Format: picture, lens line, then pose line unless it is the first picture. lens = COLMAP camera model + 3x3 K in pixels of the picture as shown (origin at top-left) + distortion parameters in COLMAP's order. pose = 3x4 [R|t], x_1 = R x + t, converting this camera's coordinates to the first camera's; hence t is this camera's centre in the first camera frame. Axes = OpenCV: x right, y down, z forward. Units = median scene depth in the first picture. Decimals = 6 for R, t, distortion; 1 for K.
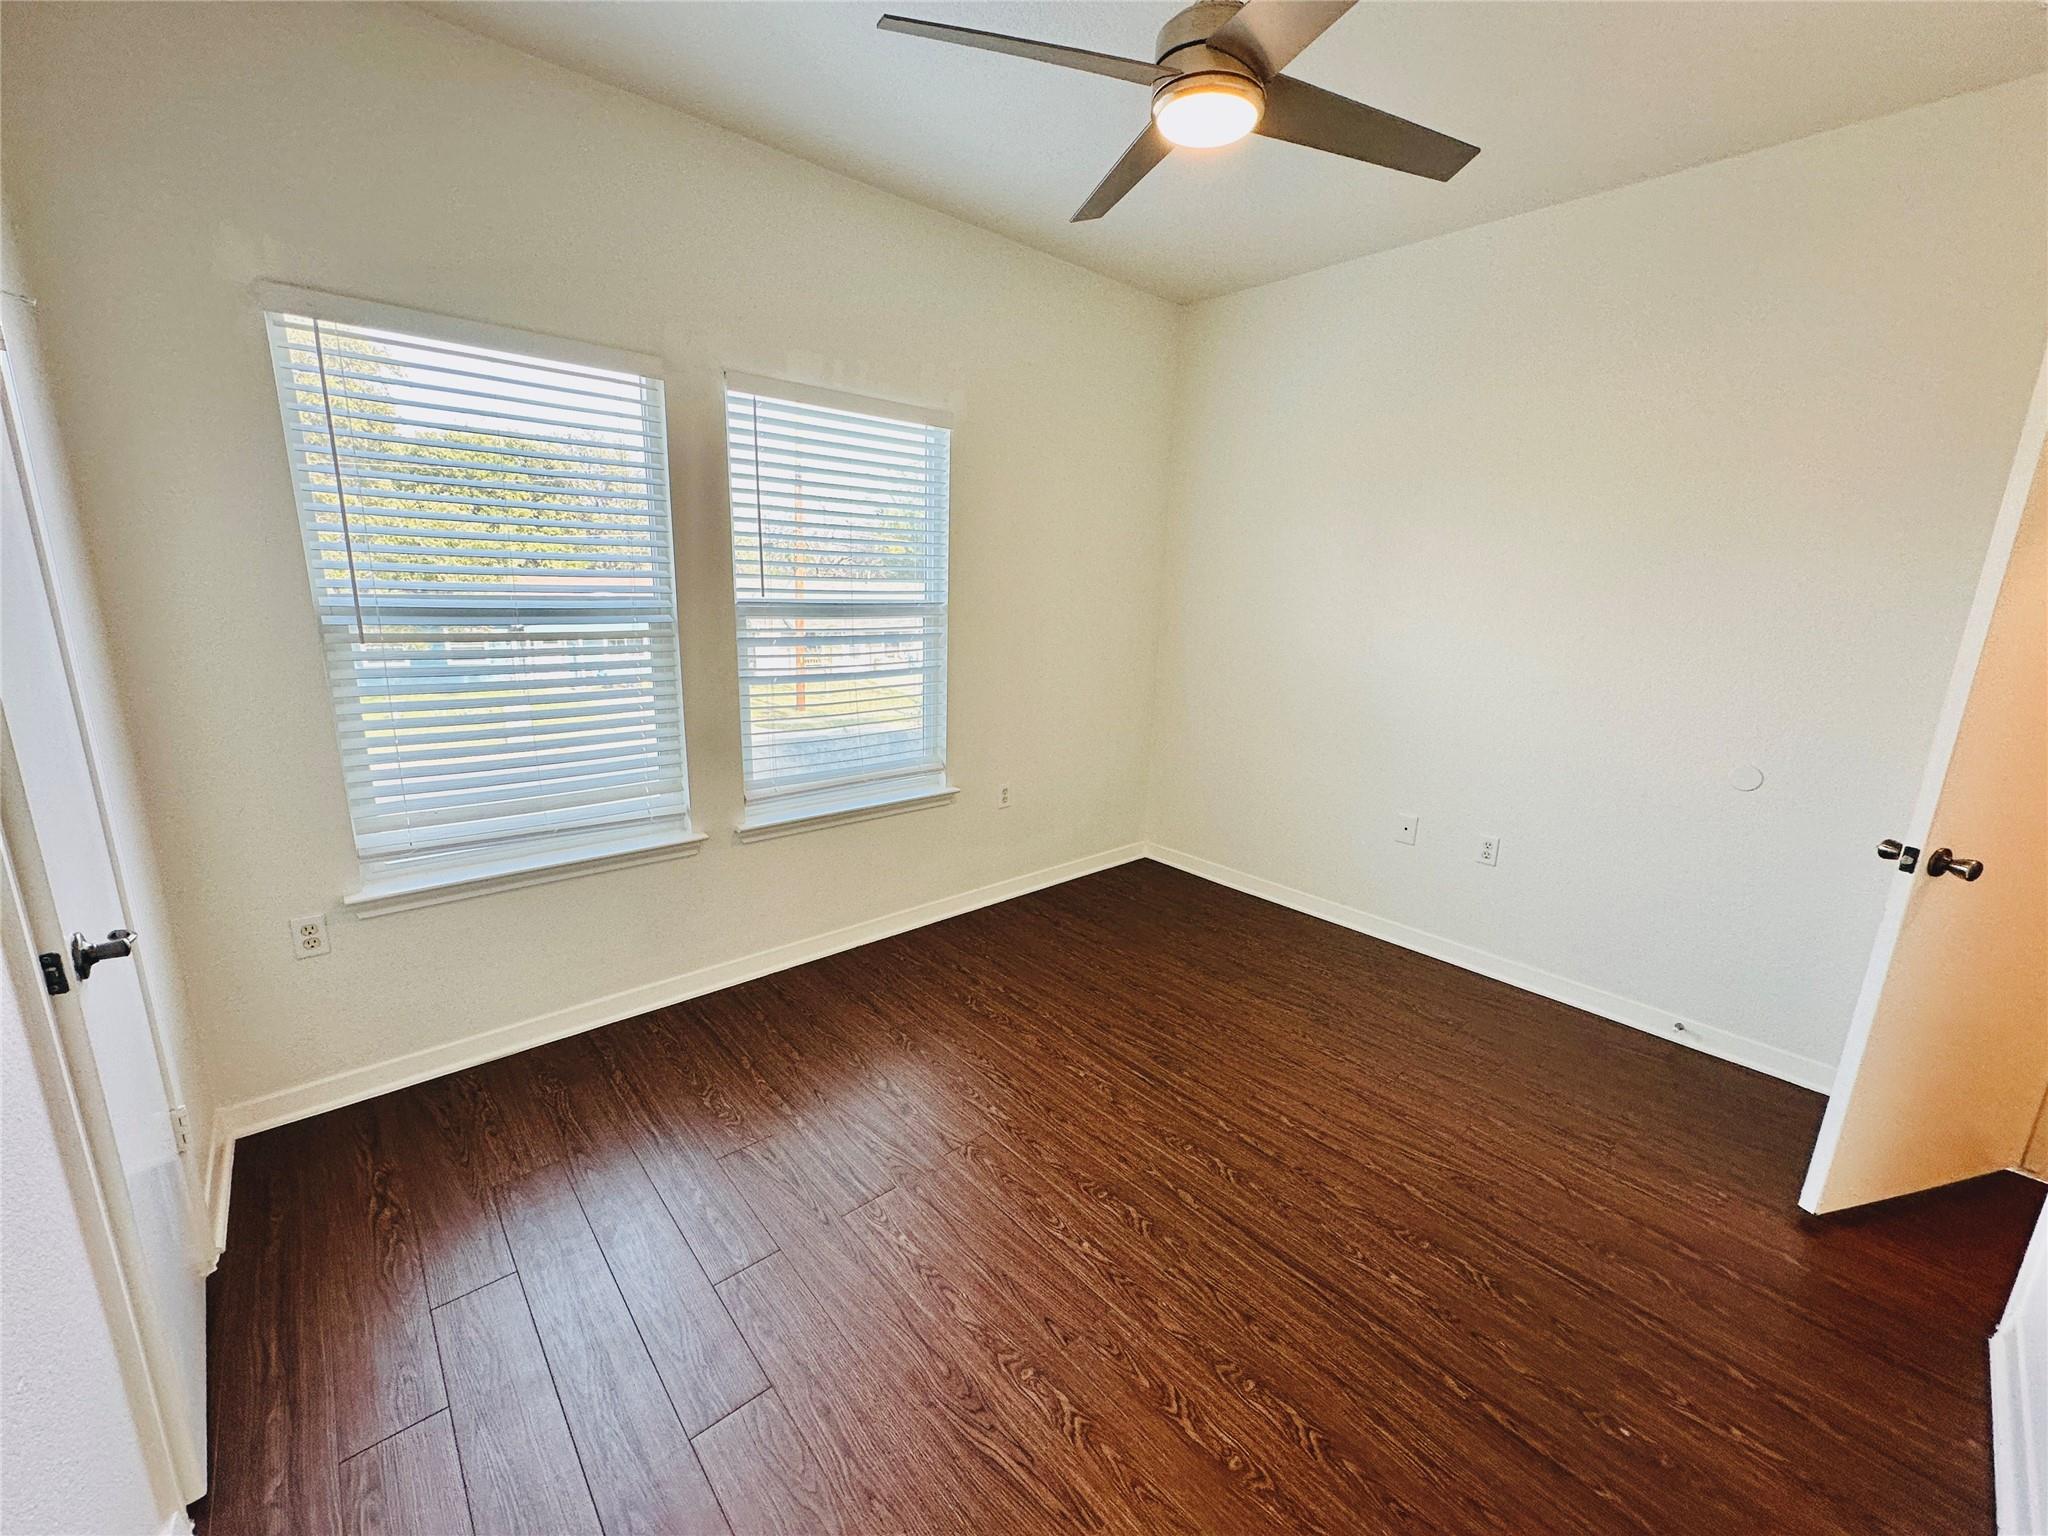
lens RADIAL K [[803.0, 0, 1021.4], [0, 803.0, 777.0], [0, 0, 1]] dist [-0.021847, 0.000132]
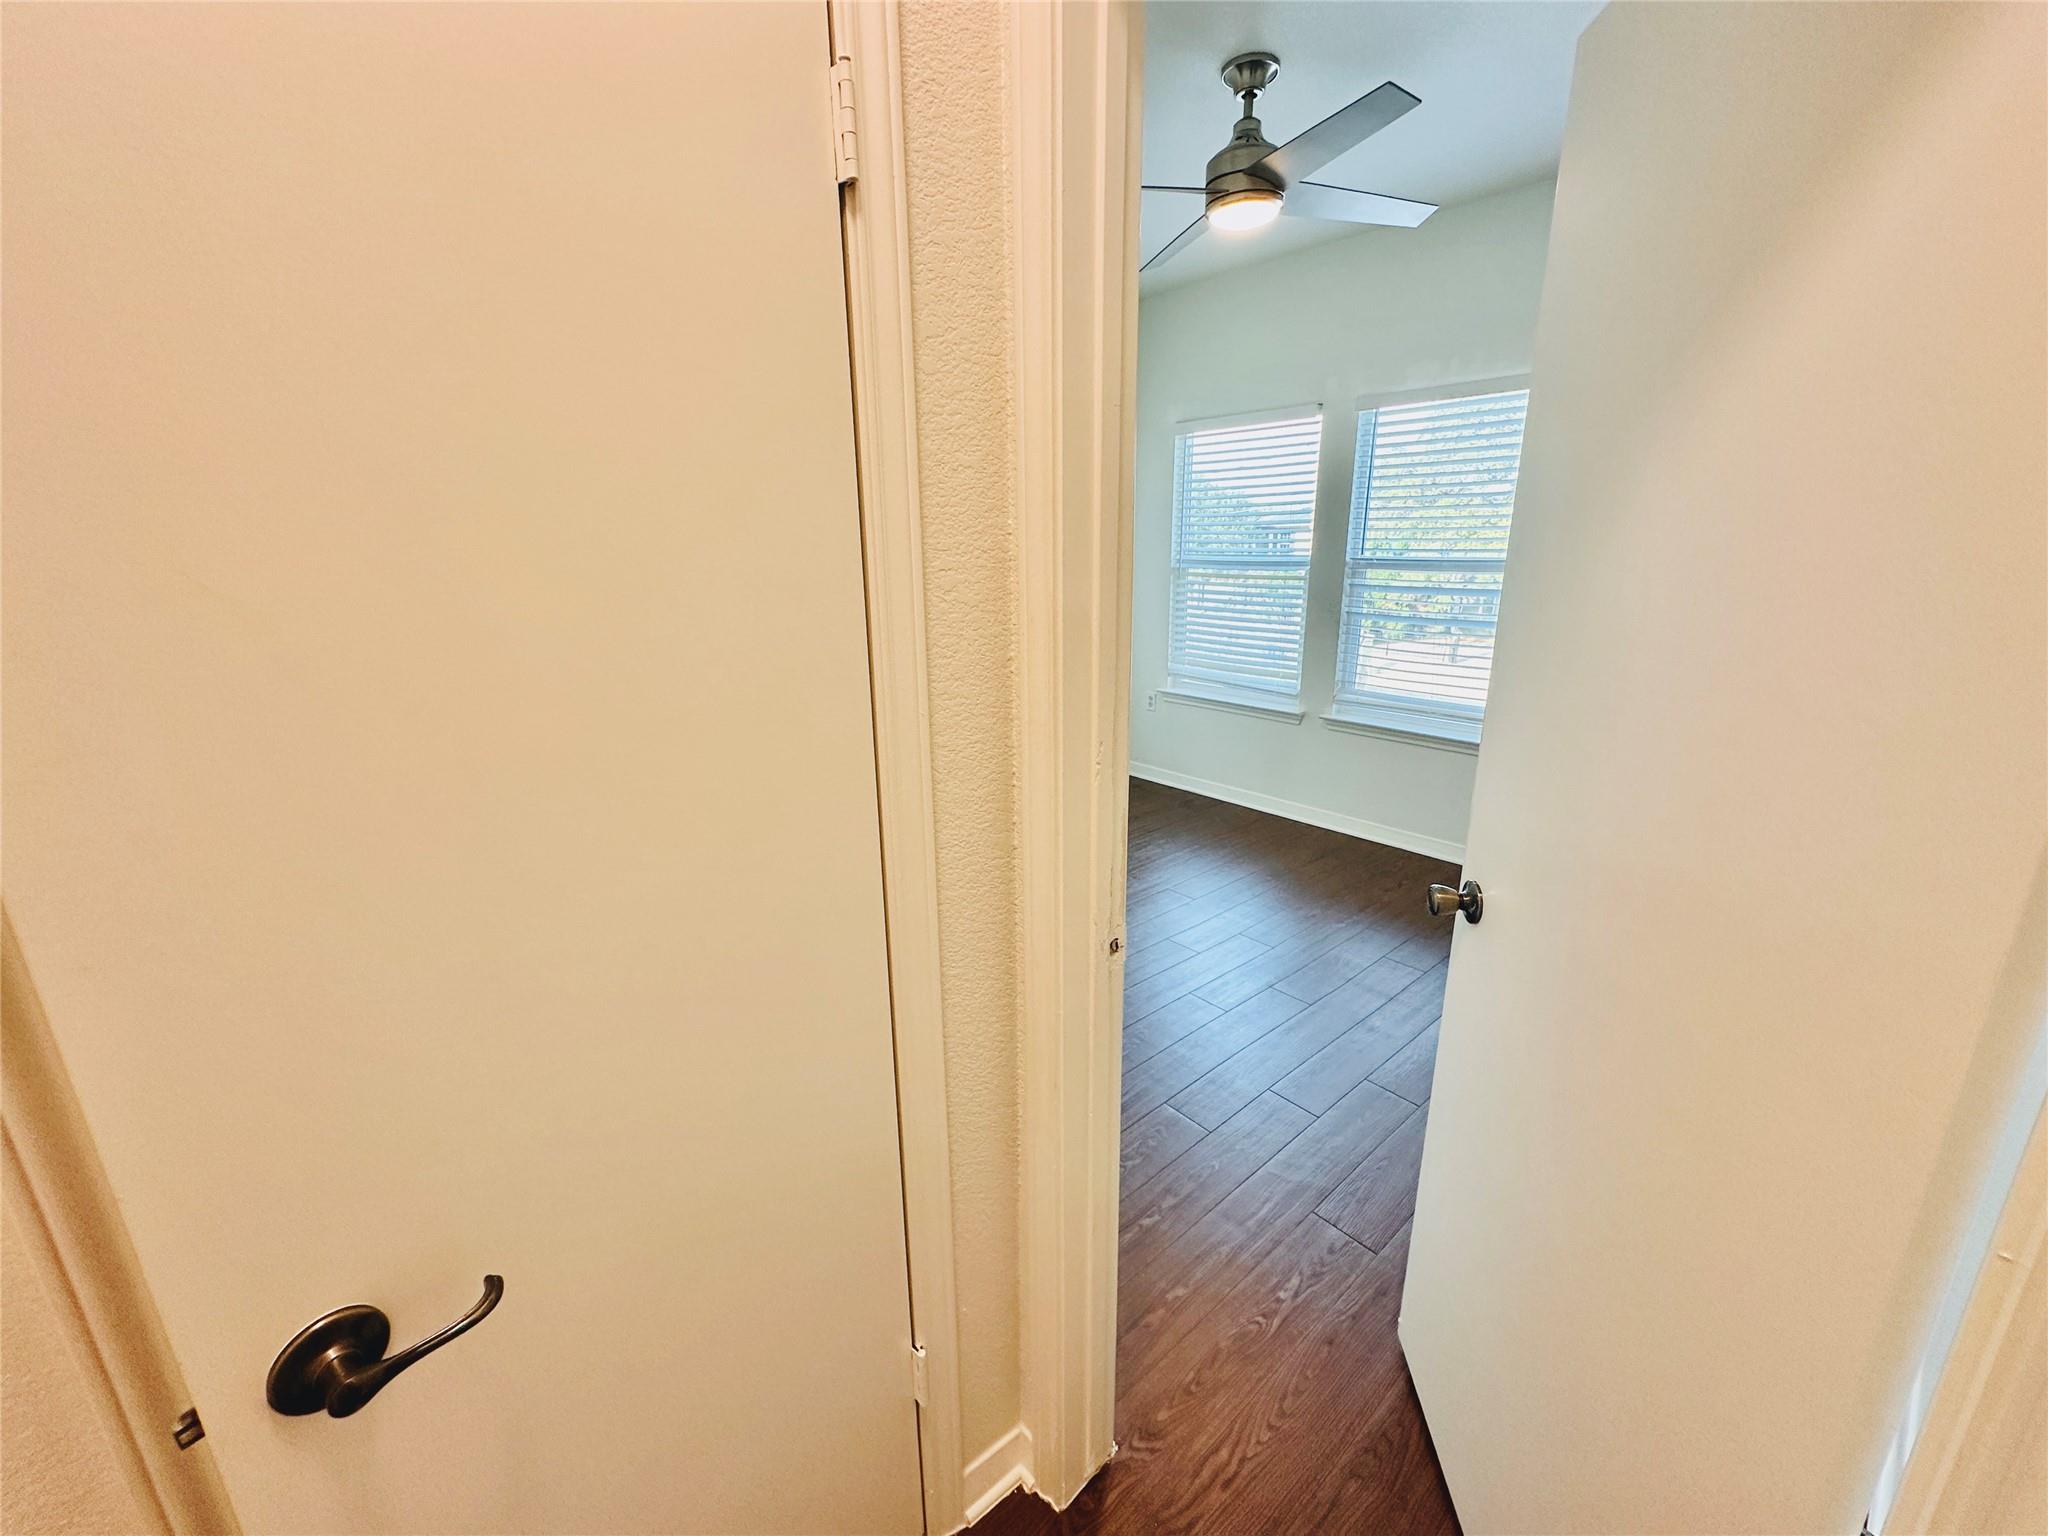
lens RADIAL K [[815.8, 0, 1022.1], [0, 815.8, 767.6], [0, 0, 1]] dist [-0.002928, 0.000723]
pose [[-0.018034, 0.241609, -0.970206, 1.231955], [-0.224908, 0.944515, 0.239392, -0.086789], [0.974213, 0.222524, 0.037306, 0.483948]]
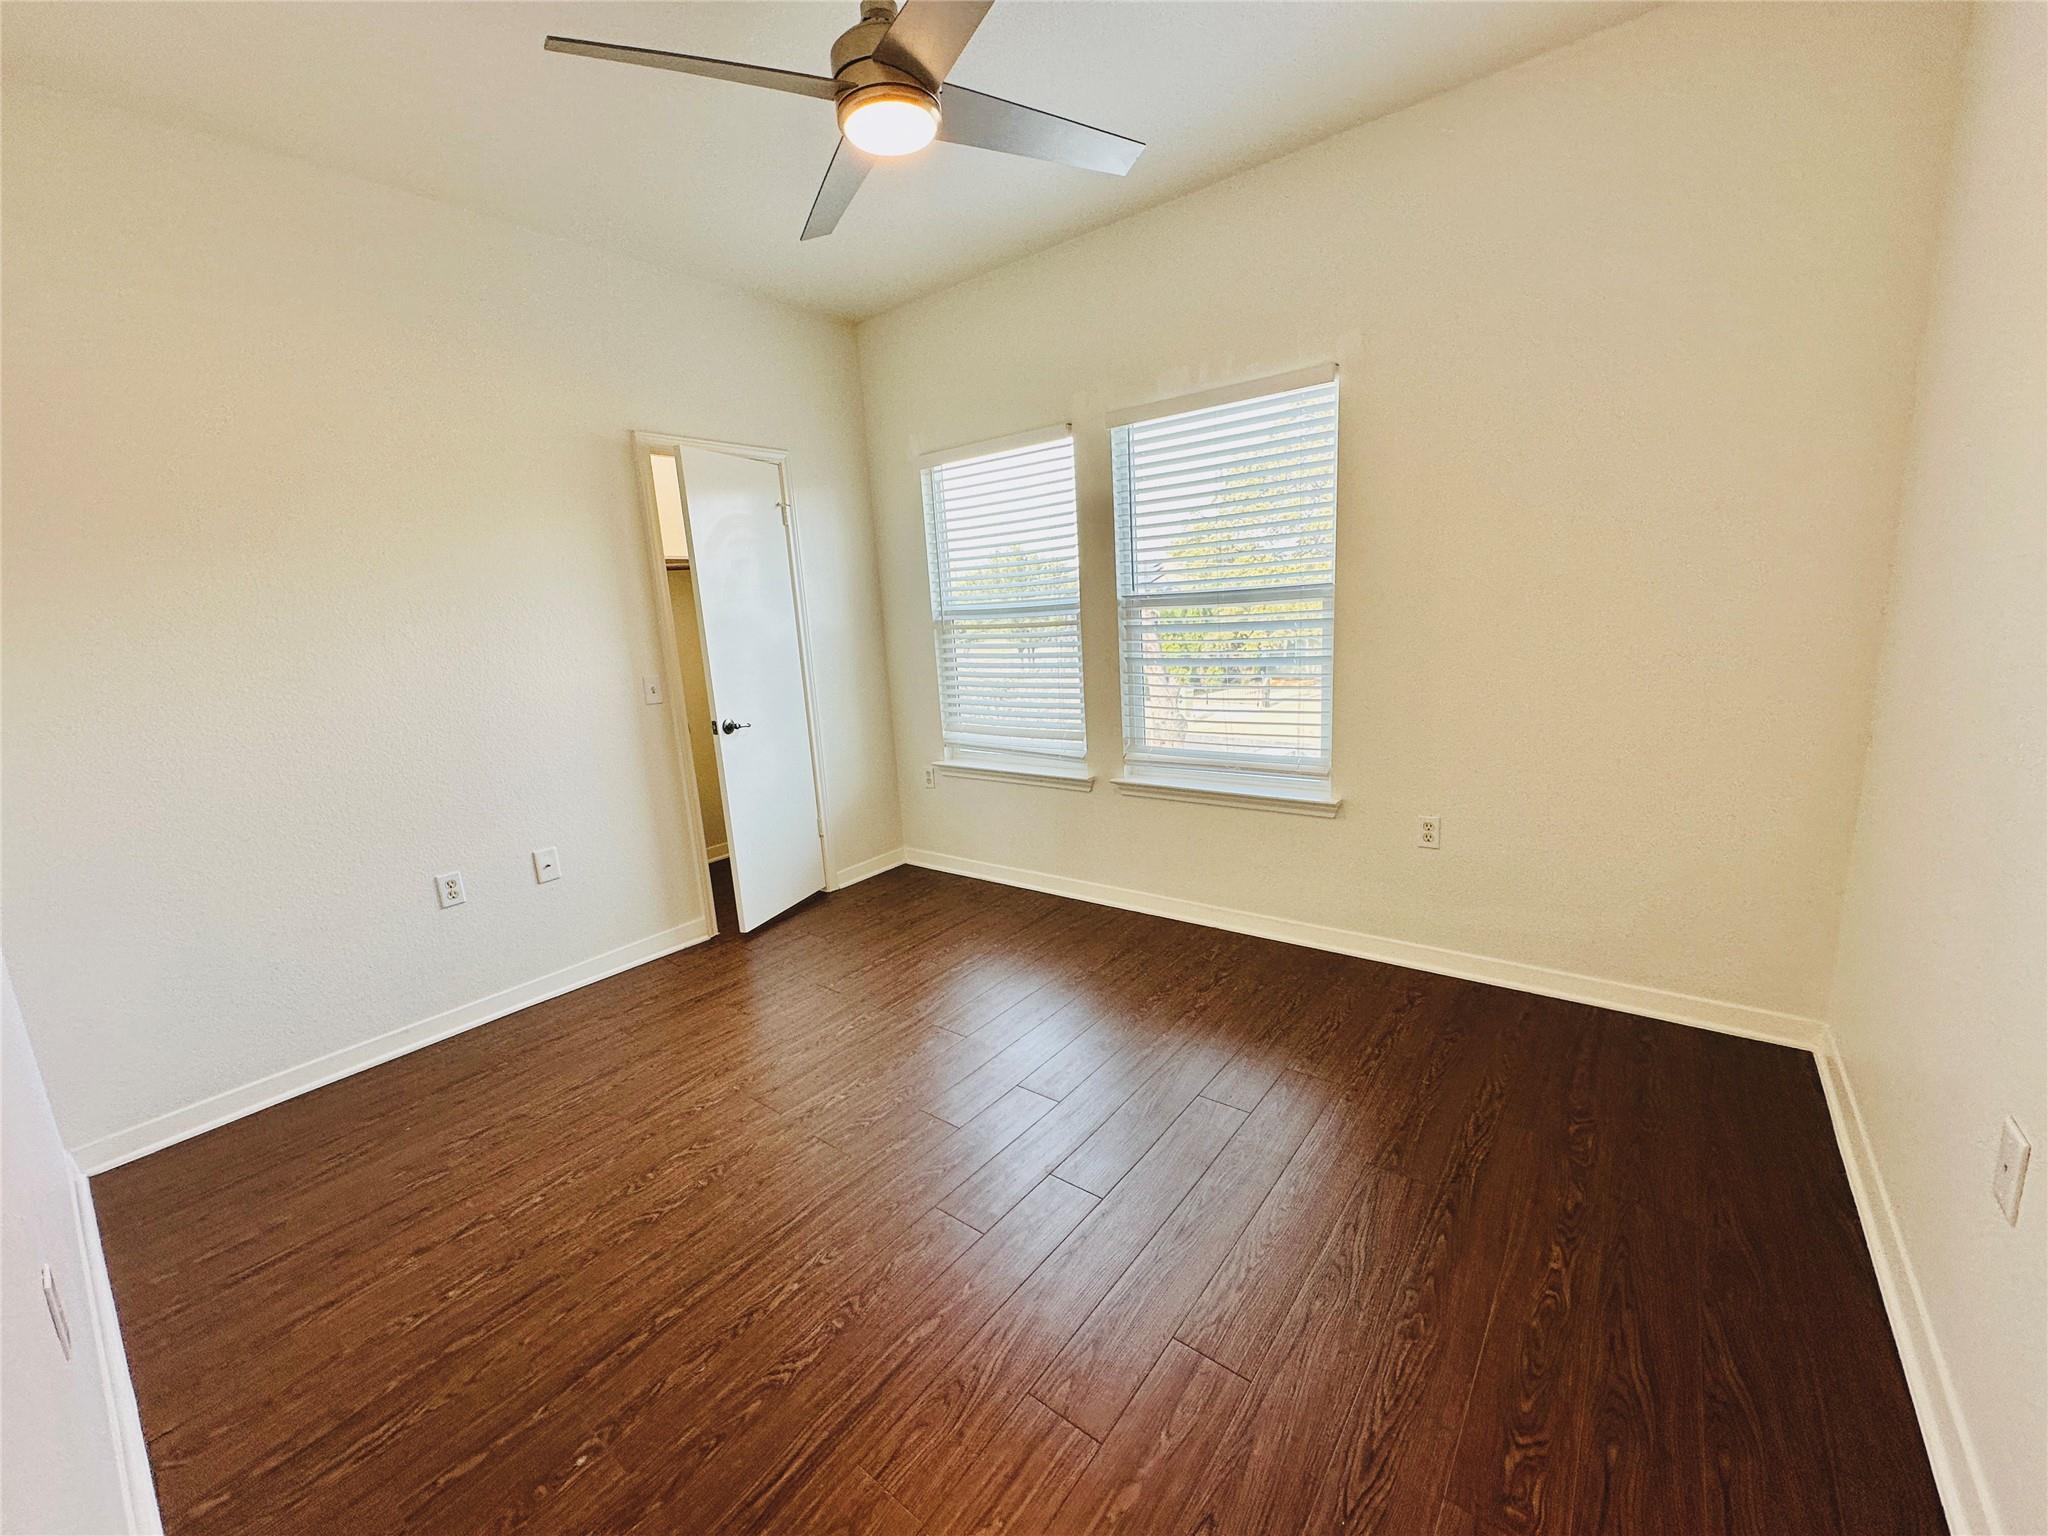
lens RADIAL K [[823.4, 0, 1016.1], [0, 823.4, 769.4], [0, 0, 1]] dist [0.000672, 0.000107]
pose [[0.174455, 0.153613, -0.972609, 0.943257], [-0.167341, 0.978013, 0.124451, -0.093595], [0.970341, 0.141046, 0.196325, 0.669378]]
